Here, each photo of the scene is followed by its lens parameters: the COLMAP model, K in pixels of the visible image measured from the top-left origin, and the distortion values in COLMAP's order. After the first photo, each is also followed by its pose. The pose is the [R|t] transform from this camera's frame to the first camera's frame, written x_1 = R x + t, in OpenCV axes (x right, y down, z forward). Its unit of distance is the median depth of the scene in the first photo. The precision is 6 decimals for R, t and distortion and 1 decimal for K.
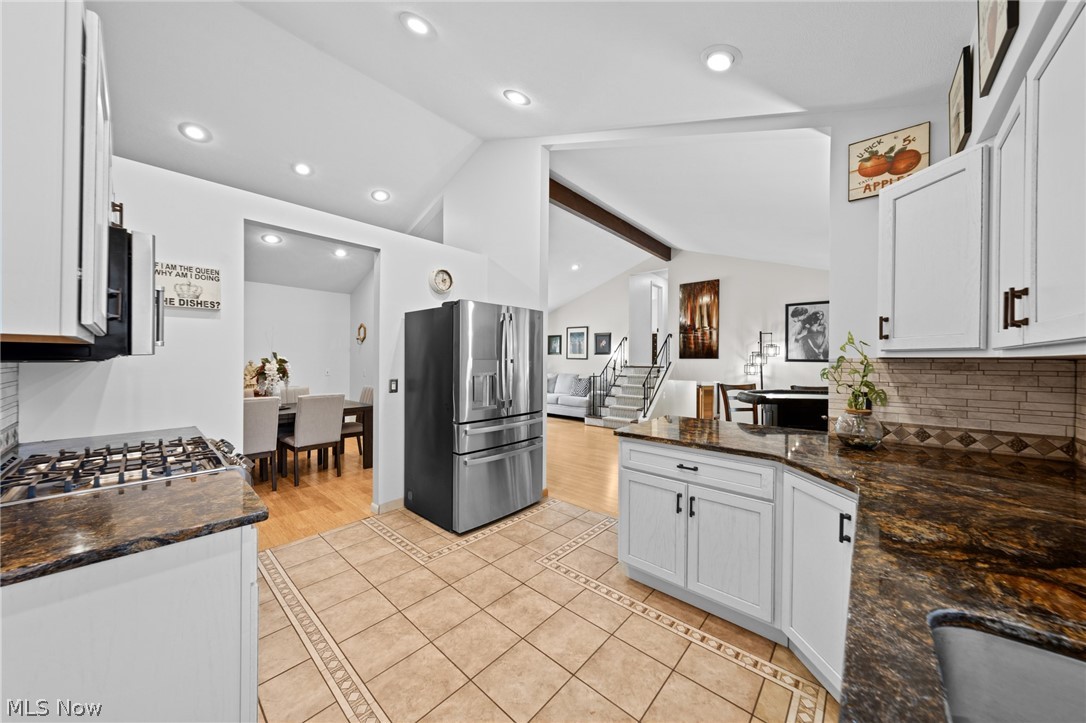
lens RADIAL K [[367.2, 0, 547.3], [0, 367.2, 361.0], [0, 0, 1]] dist [-0.005019, -0.000086]
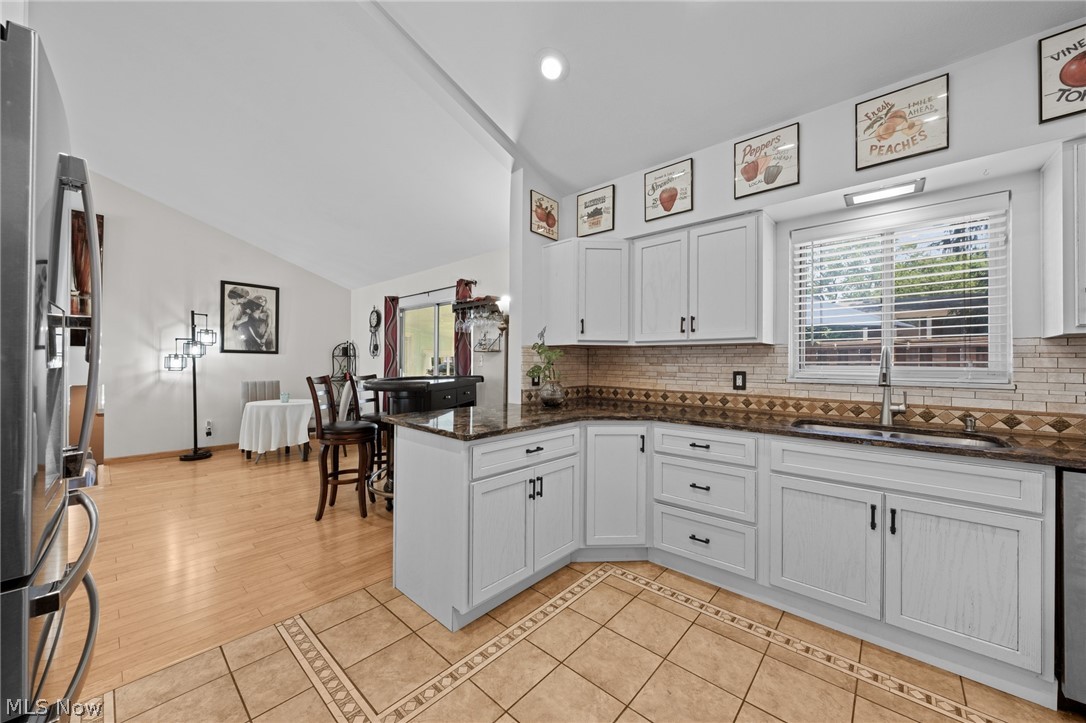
lens RADIAL K [[395.9, 0, 547.5], [0, 395.9, 360.4], [0, 0, 1]] dist [-0.002496, -0.000221]
pose [[0.003155, -0.002062, 0.999993, -0.214761], [-0.003515, 0.999992, 0.002073, 0.014990], [-0.999989, -0.003521, 0.003148, 0.303256]]
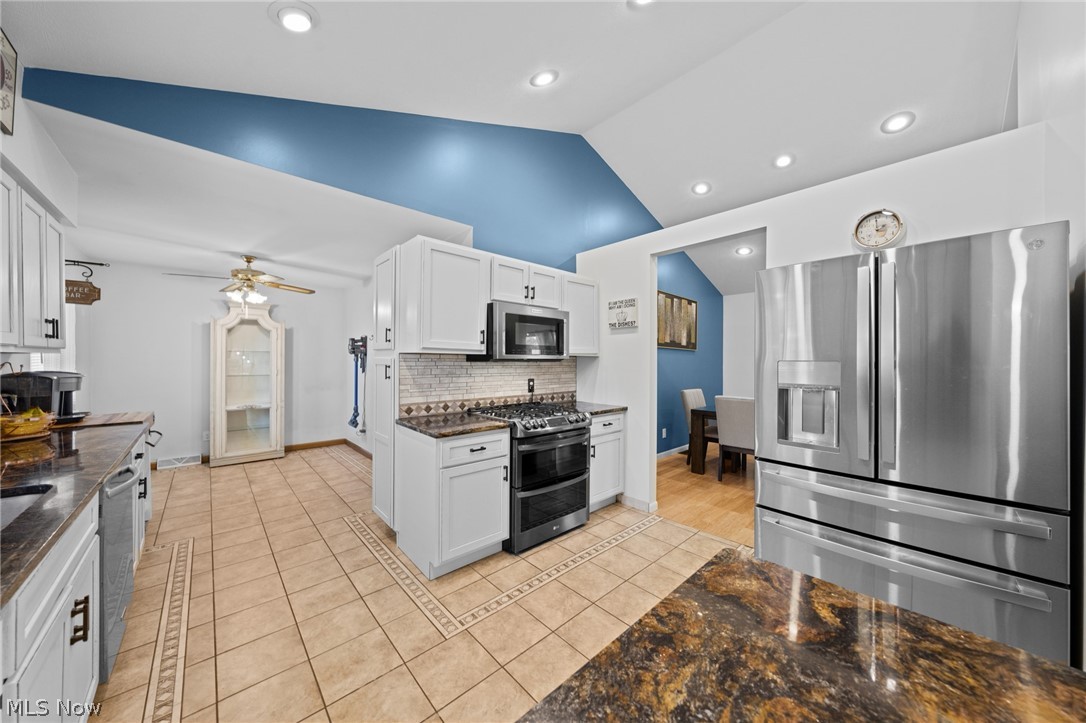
lens RADIAL K [[367.2, 0, 547.3], [0, 367.2, 361.0], [0, 0, 1]] dist [-0.005019, -0.000086]
pose [[-0.097991, -0.004798, -0.995176, 0.206609], [-0.008331, 0.999957, -0.004001, 0.000550], [0.995152, 0.007898, -0.098026, 0.307819]]
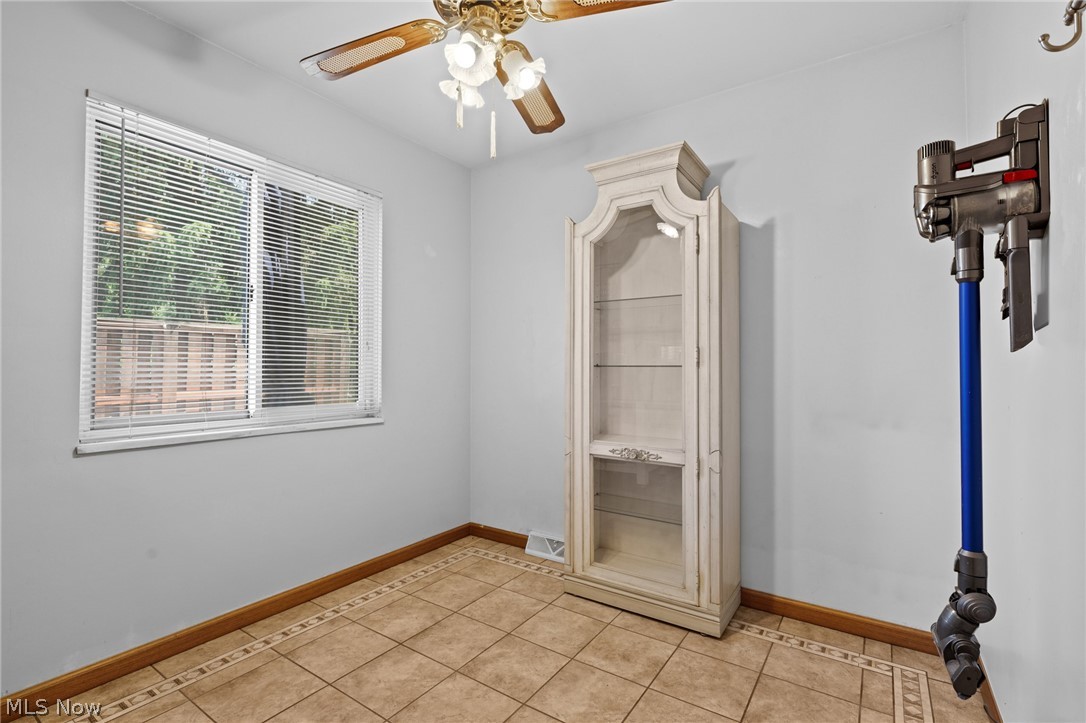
lens RADIAL K [[491.7, 0, 543.0], [0, 491.7, 361.5], [0, 0, 1]] dist [-0.020238, -0.000026]
pose [[-0.992489, -0.011008, -0.121841, -0.386824], [-0.009743, 0.999892, -0.010976, 0.034919], [0.121949, -0.009707, -0.992489, -0.039222]]
